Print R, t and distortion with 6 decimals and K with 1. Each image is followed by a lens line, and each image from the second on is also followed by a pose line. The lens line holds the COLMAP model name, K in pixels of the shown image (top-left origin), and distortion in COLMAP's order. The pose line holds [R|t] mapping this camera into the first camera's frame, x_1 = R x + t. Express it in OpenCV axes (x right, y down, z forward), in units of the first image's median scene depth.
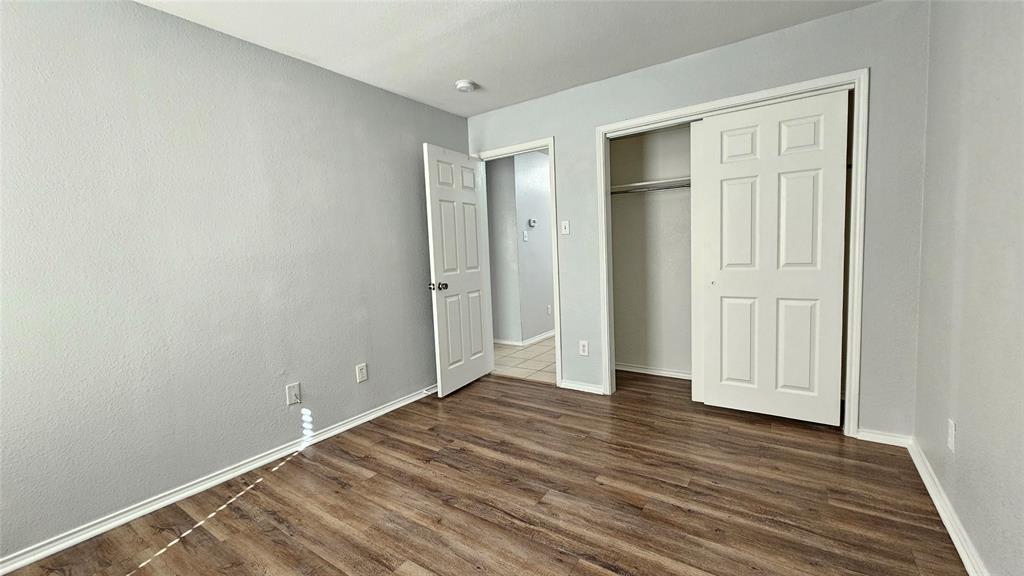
lens RADIAL K [[419.2, 0, 509.0], [0, 419.2, 283.3], [0, 0, 1]] dist [0.001751, -0.000517]
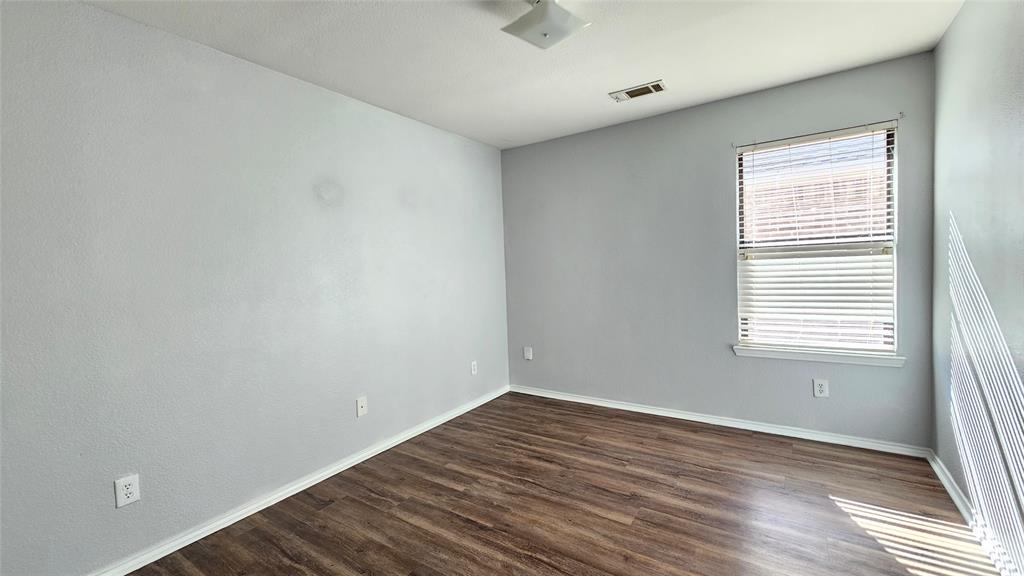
lens RADIAL K [[419.2, 0, 509.0], [0, 419.2, 283.3], [0, 0, 1]] dist [0.001751, -0.000517]
pose [[-0.996488, 0.083336, -0.008229, 0.061324], [0.081704, 0.989082, 0.122643, -0.211712], [0.018359, 0.121540, -0.992417, 2.049867]]
